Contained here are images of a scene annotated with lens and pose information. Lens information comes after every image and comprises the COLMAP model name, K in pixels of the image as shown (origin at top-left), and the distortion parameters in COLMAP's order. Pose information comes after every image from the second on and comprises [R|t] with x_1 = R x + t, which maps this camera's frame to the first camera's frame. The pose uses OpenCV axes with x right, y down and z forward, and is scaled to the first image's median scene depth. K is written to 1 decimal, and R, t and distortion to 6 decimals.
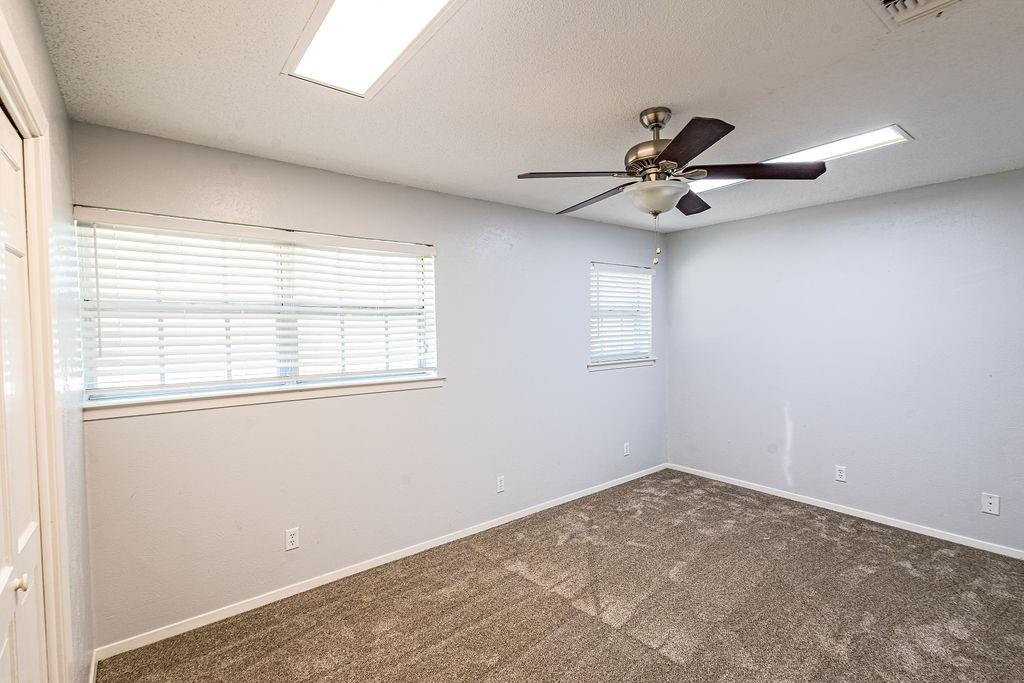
lens RADIAL K [[475.6, 0, 514.8], [0, 475.6, 339.8], [0, 0, 1]] dist [0.008188, -0.001245]
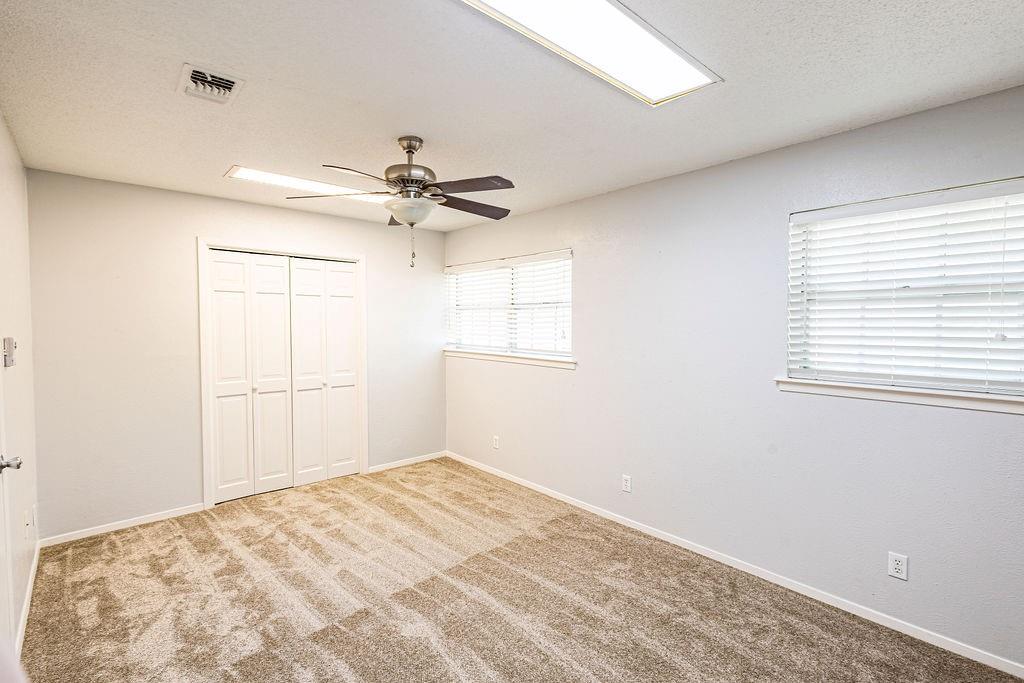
lens RADIAL K [[475.6, 0, 514.8], [0, 475.6, 339.8], [0, 0, 1]] dist [0.008188, -0.001245]
pose [[0.065854, 0.058169, -0.996132, 1.062480], [-0.022031, 0.998141, 0.056830, -0.039710], [0.997586, 0.018203, 0.067013, 0.833930]]
